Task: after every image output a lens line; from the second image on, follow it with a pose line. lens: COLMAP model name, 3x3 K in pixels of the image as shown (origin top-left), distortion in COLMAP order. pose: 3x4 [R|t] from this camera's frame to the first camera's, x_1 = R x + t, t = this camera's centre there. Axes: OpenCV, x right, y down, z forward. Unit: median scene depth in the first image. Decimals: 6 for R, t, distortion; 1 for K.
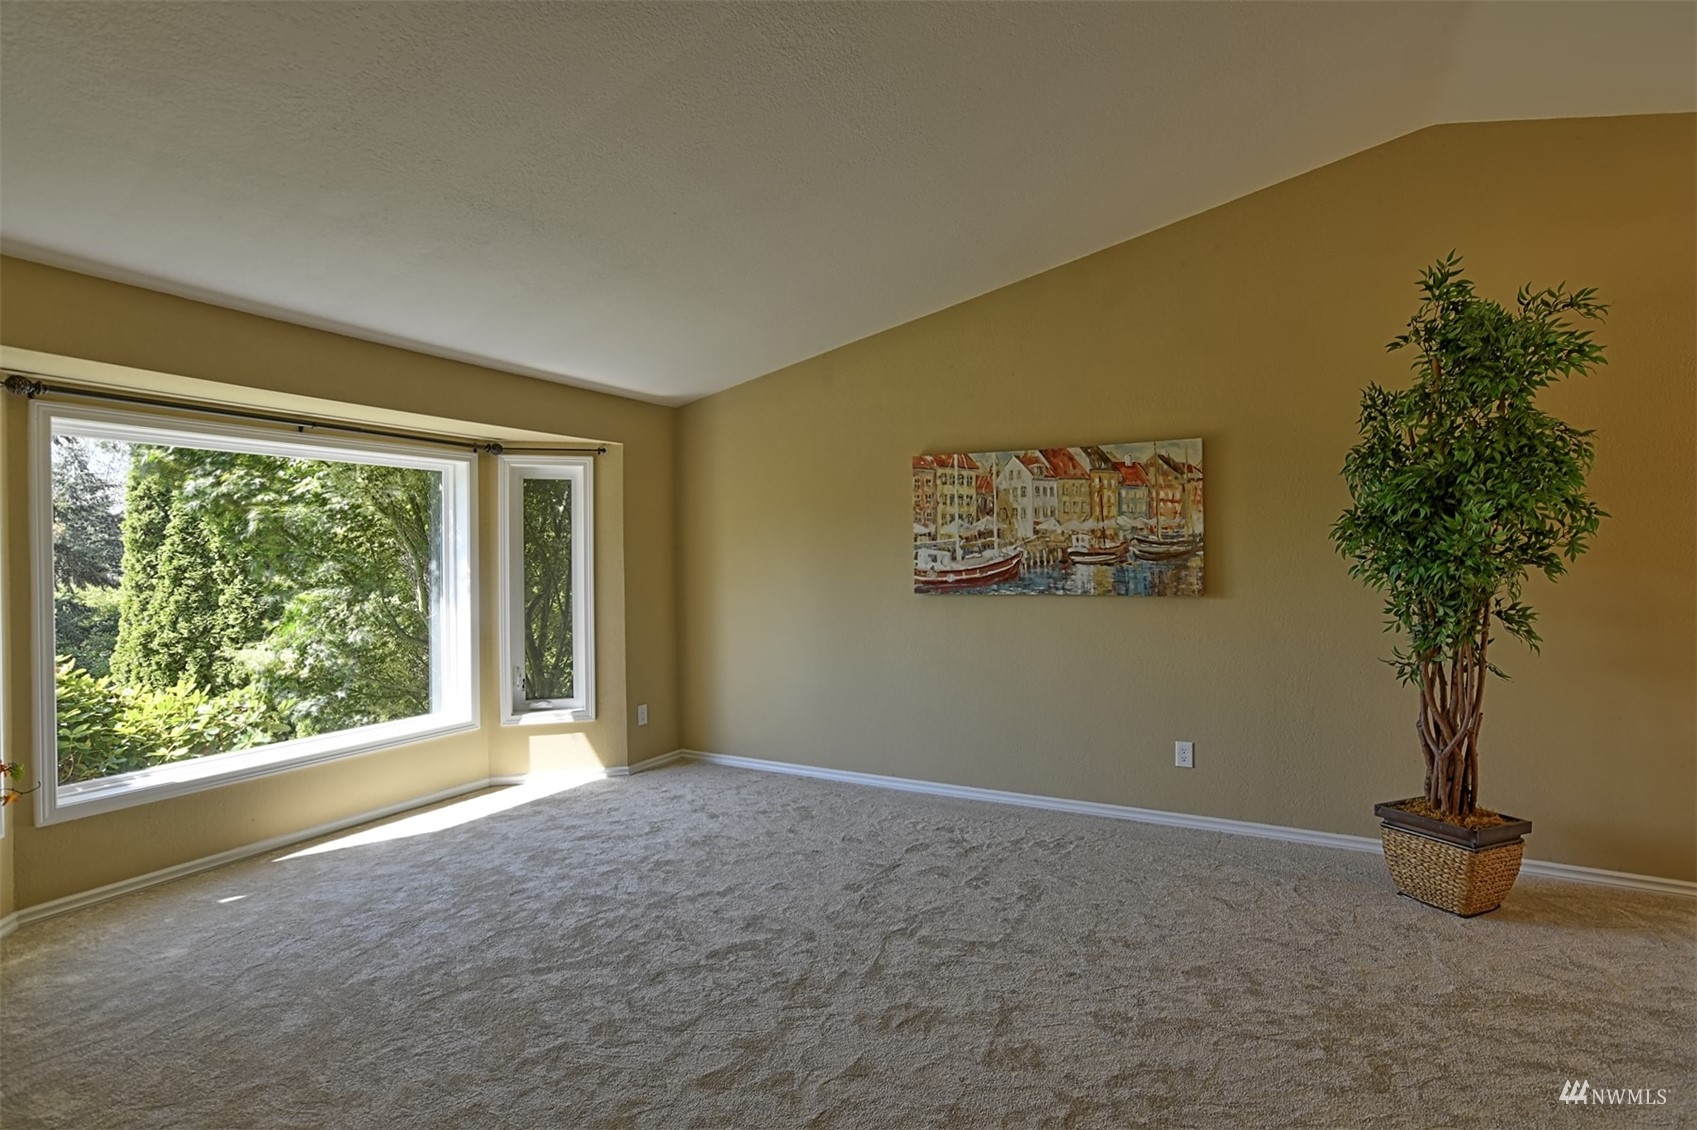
lens RADIAL K [[823.8, 0, 844.2], [0, 823.8, 562.7], [0, 0, 1]] dist [-0.029464, 0.021864]
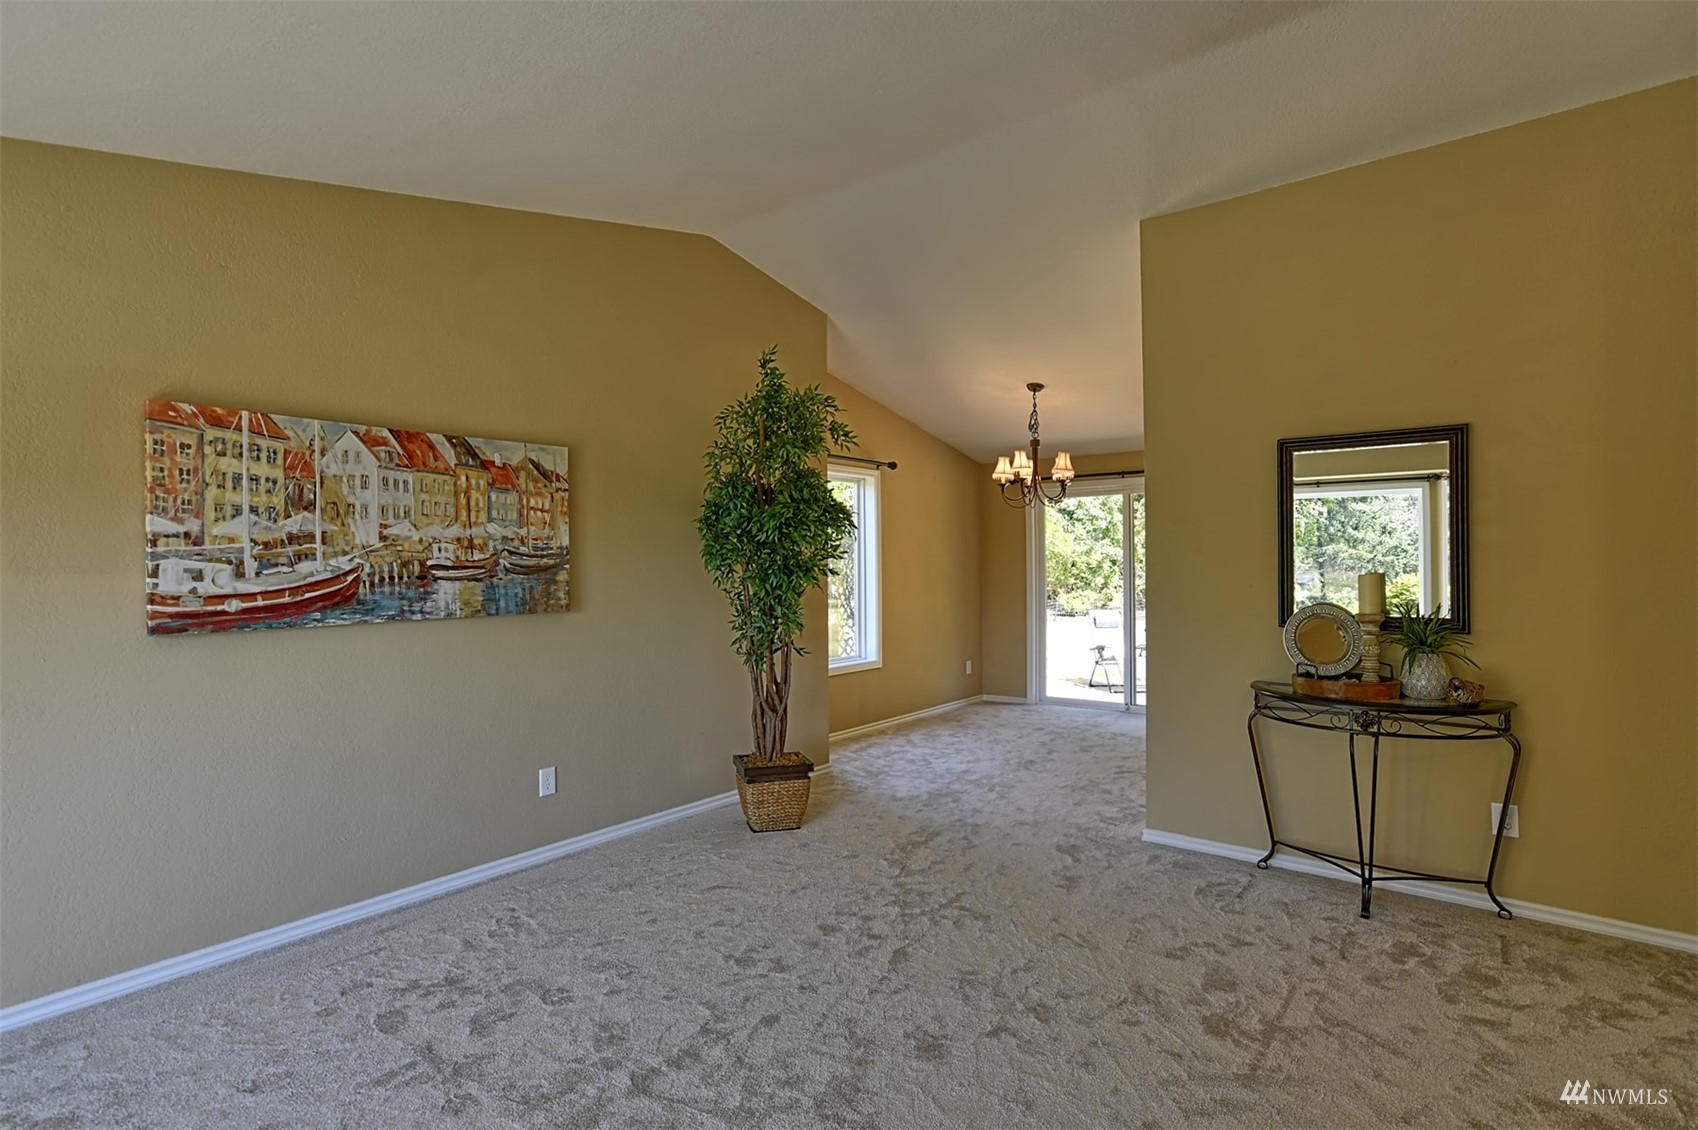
lens RADIAL K [[824.3, 0, 863.0], [0, 824.3, 552.6], [0, 0, 1]] dist [-0.029464, 0.021864]
pose [[0.171079, 0.018540, 0.985083, -0.430975], [0.015642, 0.999646, -0.021531, -0.001422], [-0.985133, 0.019092, 0.170729, 0.457696]]
